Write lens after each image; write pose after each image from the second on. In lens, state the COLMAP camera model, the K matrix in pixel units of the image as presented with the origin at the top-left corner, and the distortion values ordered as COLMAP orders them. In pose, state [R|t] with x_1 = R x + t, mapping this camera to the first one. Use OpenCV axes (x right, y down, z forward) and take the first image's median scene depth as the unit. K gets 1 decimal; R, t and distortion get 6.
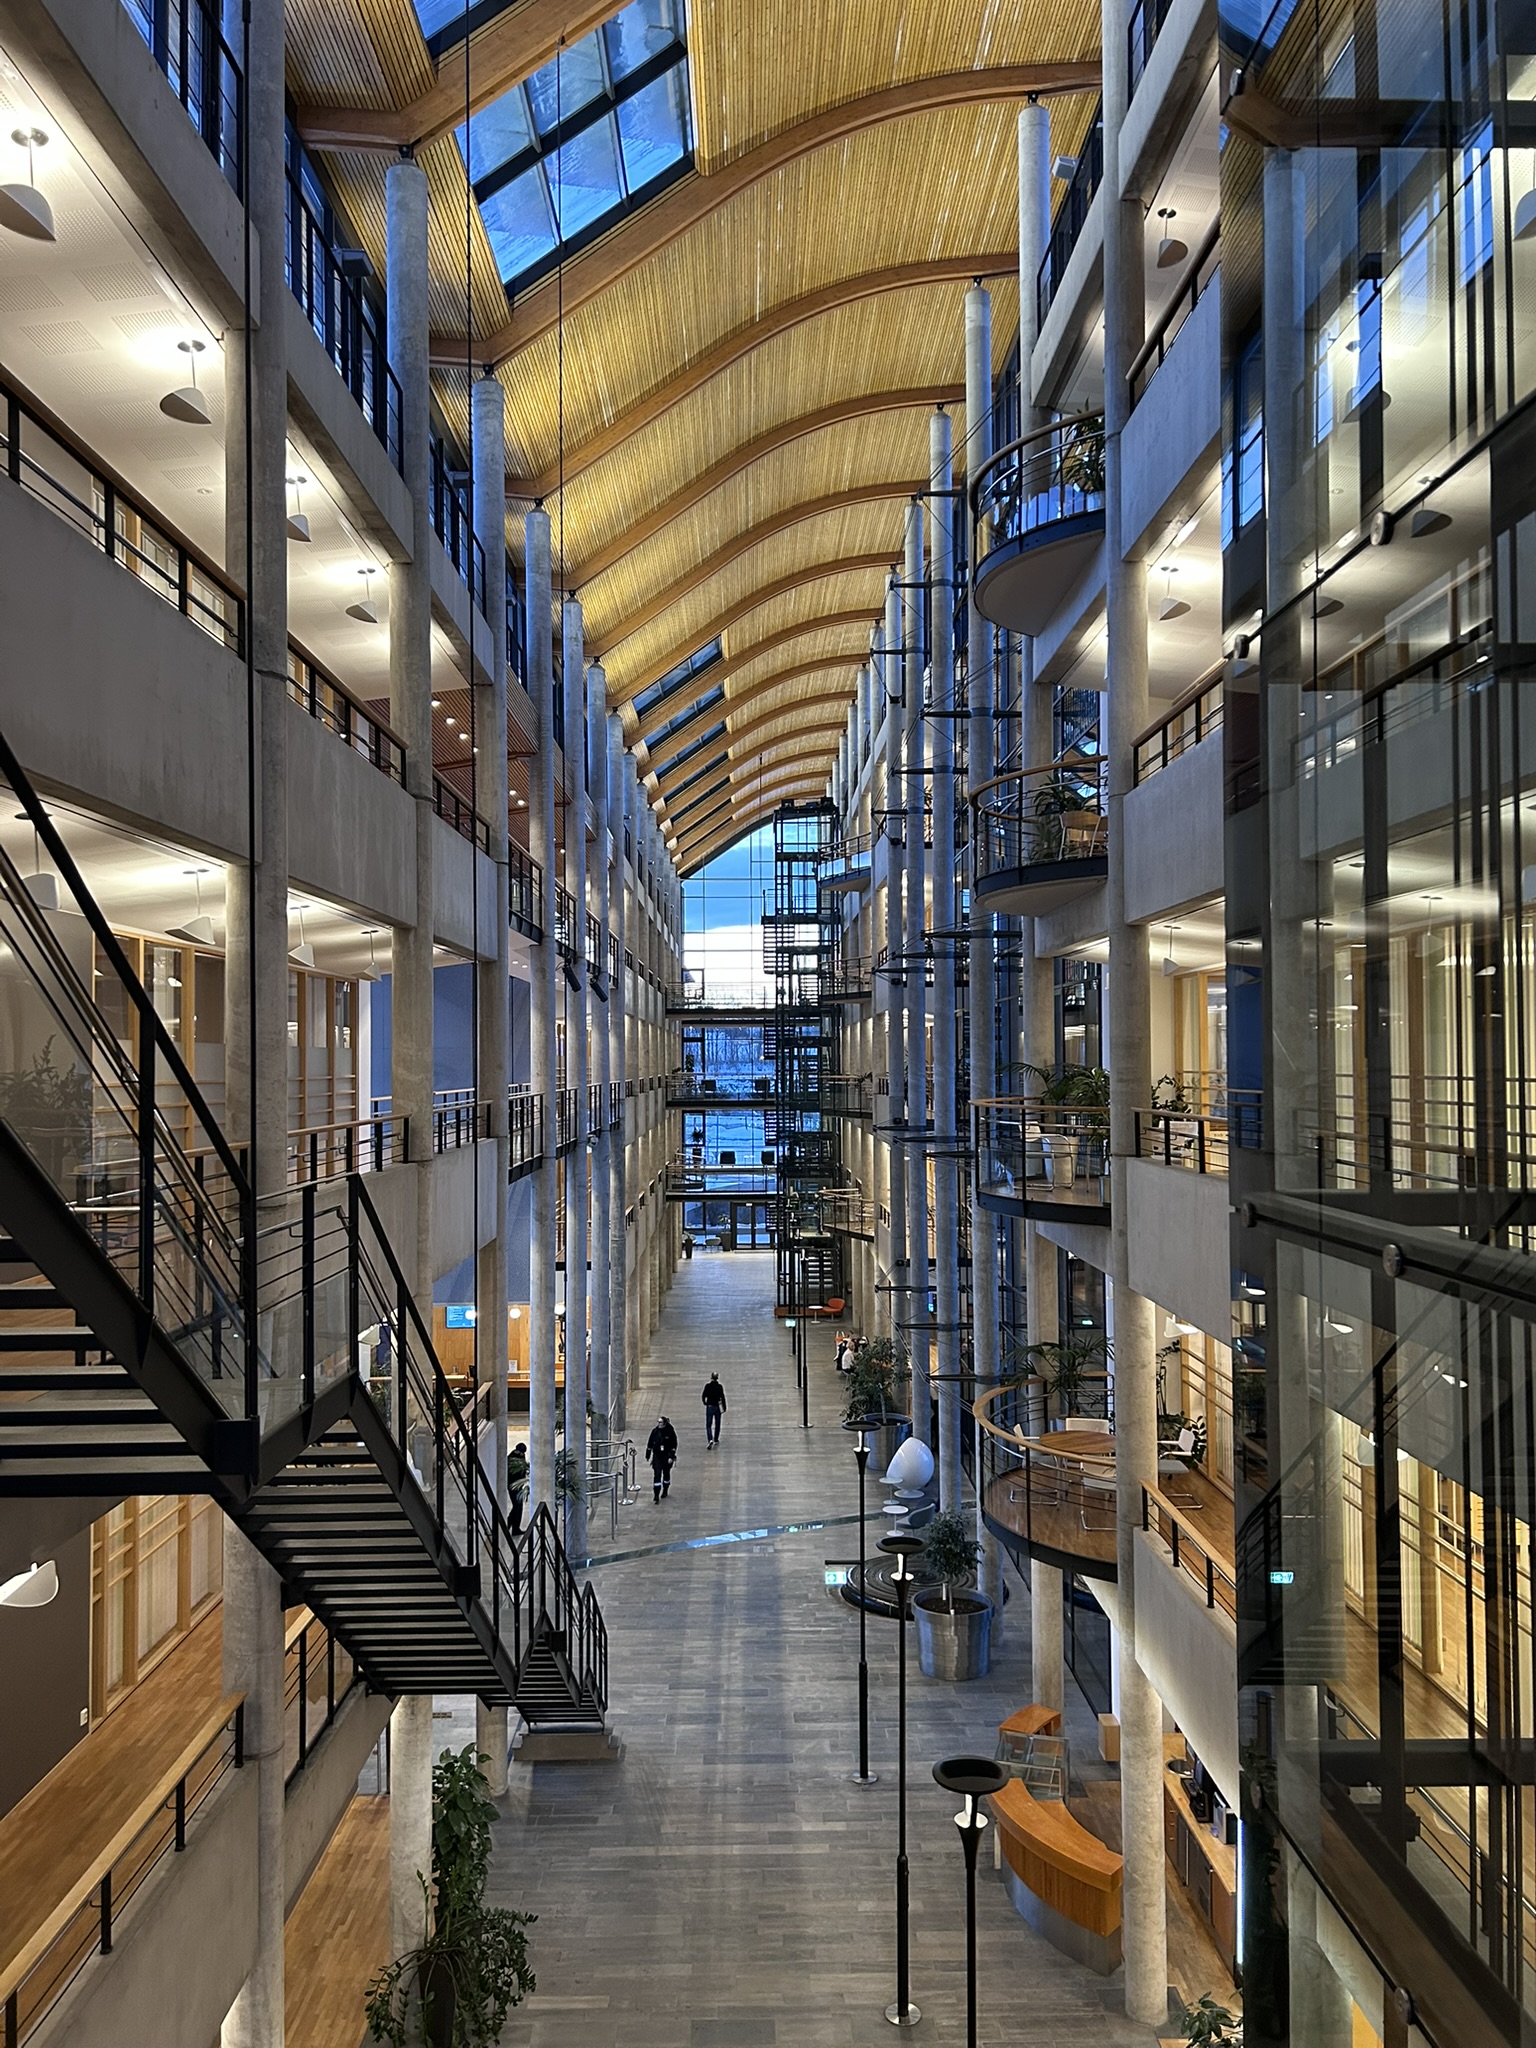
lens RADIAL K [[1528.7, 0, 768.0], [0, 1528.7, 1024.0], [0, 0, 1]] dist [0.030413, -0.035339]
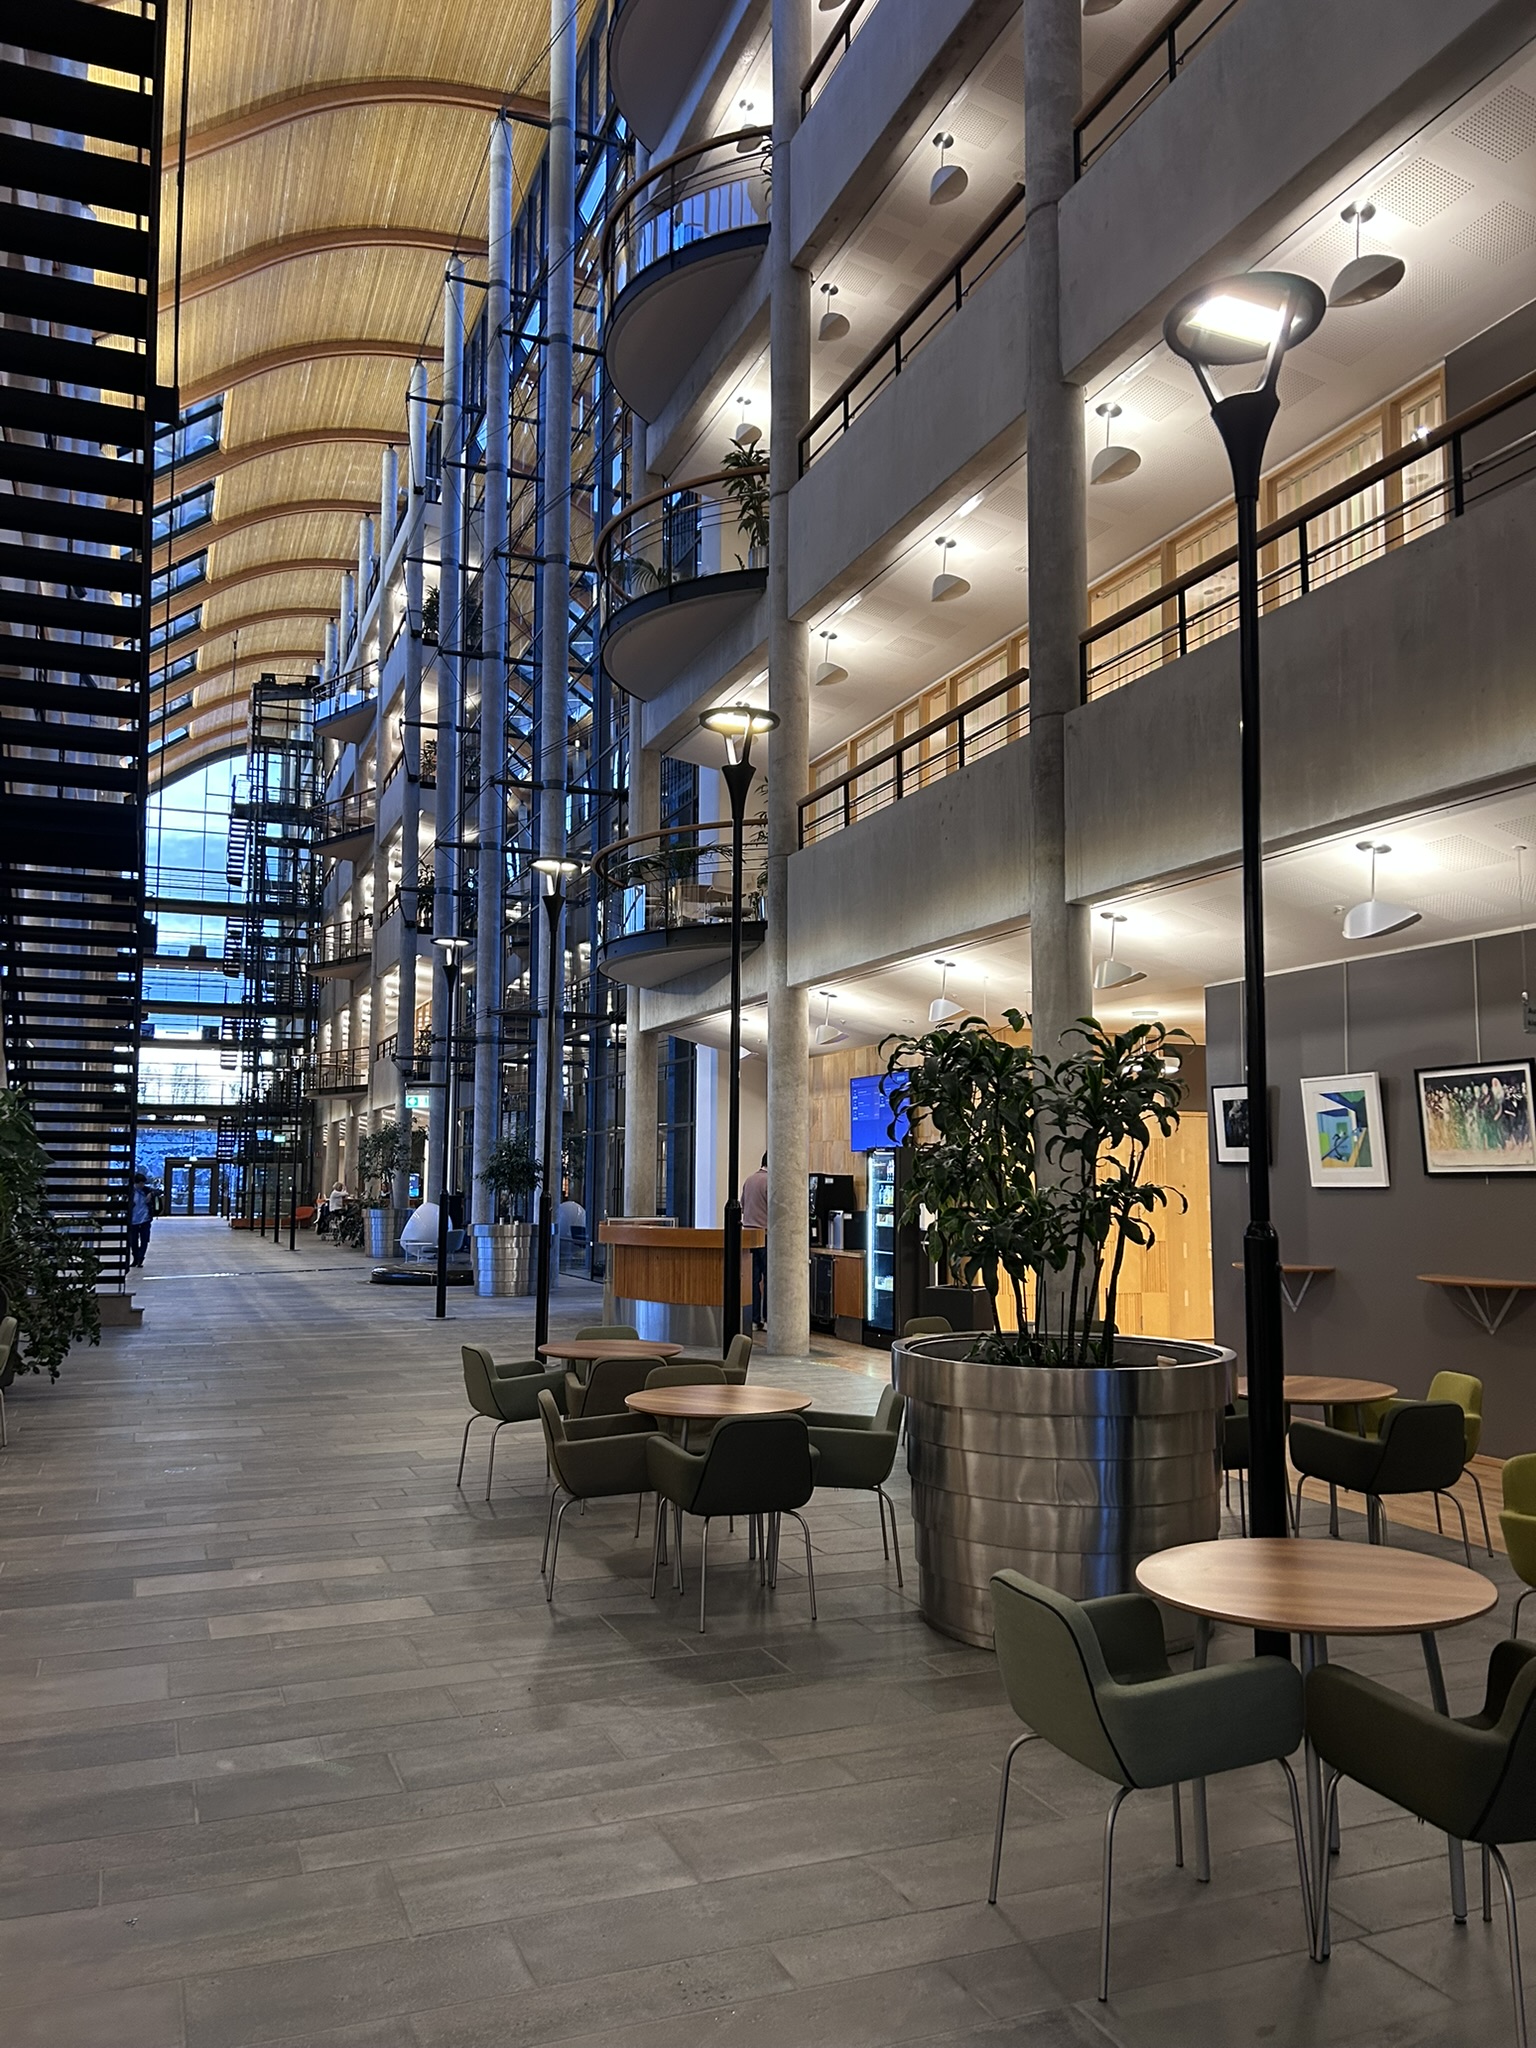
lens RADIAL K [[1519.6, 0, 768.0], [0, 1519.6, 1024.0], [0, 0, 1]] dist [0.083549, -0.100824]
pose [[0.932639, 0.043730, 0.358152, -0.083685], [-0.020595, 0.997462, -0.068159, 0.352249], [-0.360224, 0.056192, 0.931172, 0.069225]]
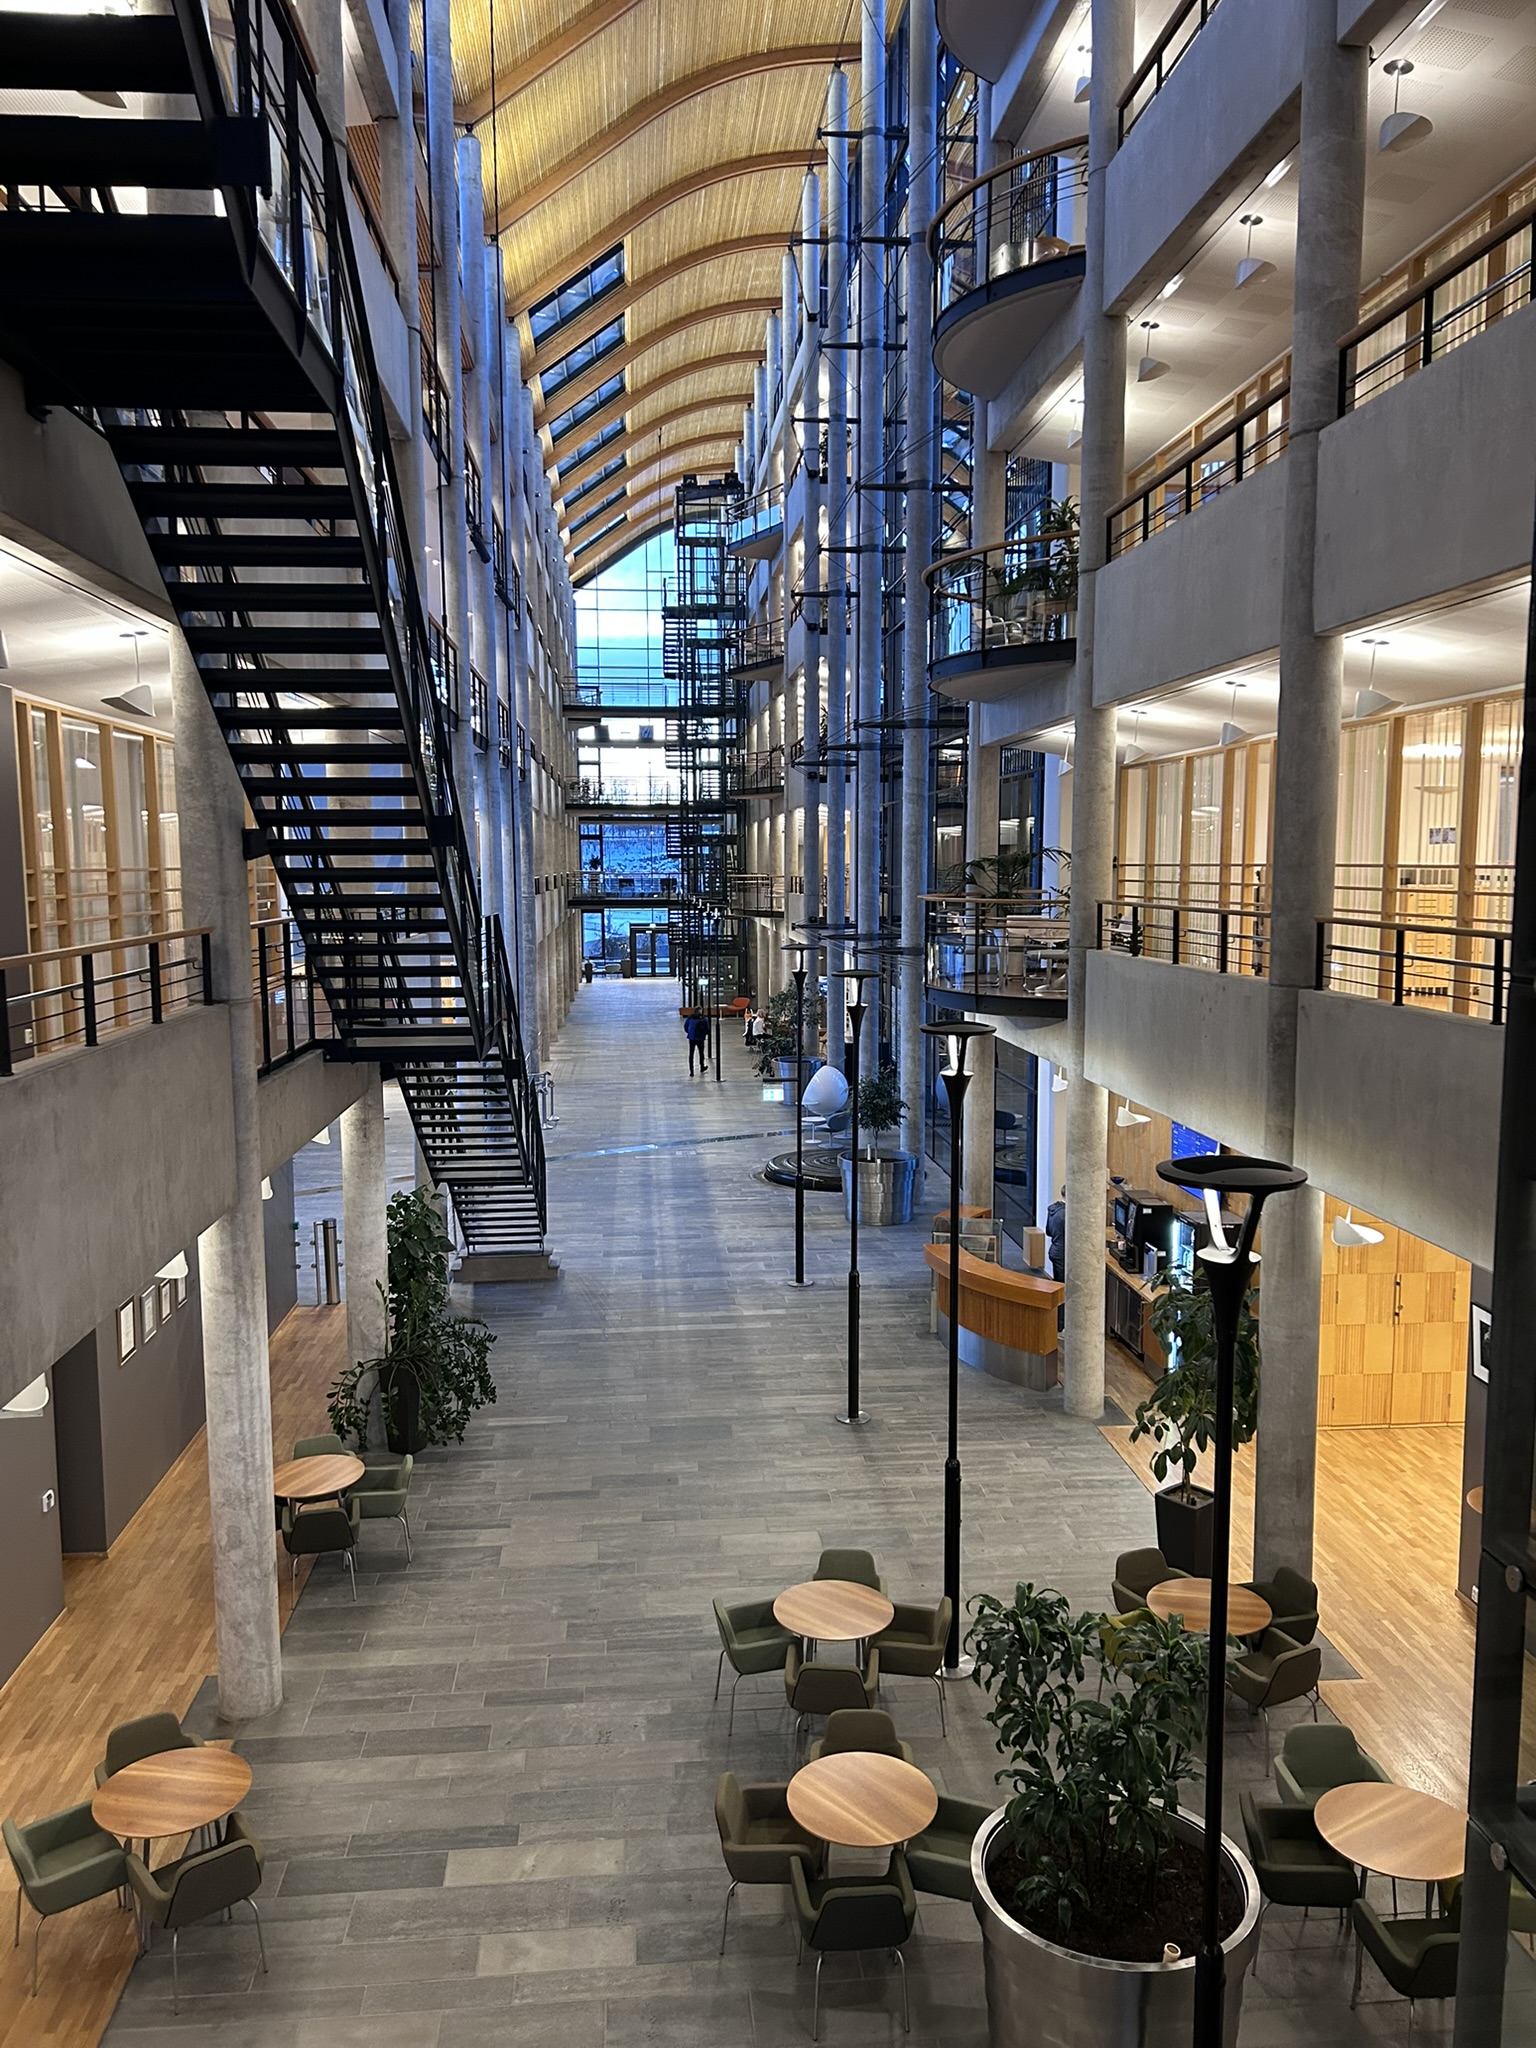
lens RADIAL K [[1519.6, 0, 768.0], [0, 1519.6, 1024.0], [0, 0, 1]] dist [0.083549, -0.100824]
pose [[0.997306, -0.006533, 0.073060, -0.030674], [-0.003626, 0.990417, 0.138059, 0.166840], [-0.073262, -0.137952, 0.987726, 0.014043]]
